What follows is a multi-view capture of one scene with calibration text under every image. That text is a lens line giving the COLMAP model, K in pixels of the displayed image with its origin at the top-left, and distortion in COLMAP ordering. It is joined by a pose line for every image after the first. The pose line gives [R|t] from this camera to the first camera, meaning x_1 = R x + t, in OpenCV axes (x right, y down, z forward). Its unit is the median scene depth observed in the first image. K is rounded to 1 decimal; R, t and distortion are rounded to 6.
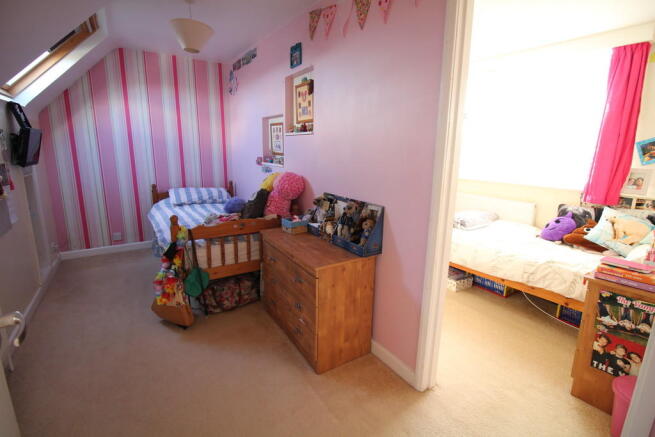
lens RADIAL K [[303.0, 0, 327.5], [0, 303.0, 212.3], [0, 0, 1]] dist [-0.000009, -0.011882]
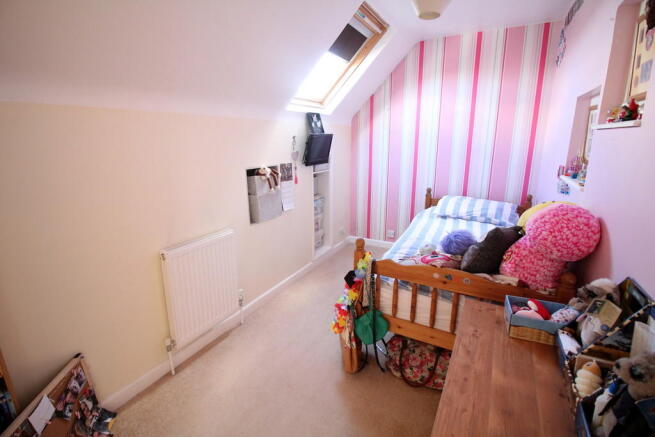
lens RADIAL K [[303.0, 0, 327.5], [0, 303.0, 212.3], [0, 0, 1]] dist [-0.000009, -0.011882]
pose [[0.467151, 0.188164, -0.863924, 0.198685], [-0.166364, 0.978347, 0.123127, -0.204077], [0.868385, 0.086206, 0.488340, 0.737965]]
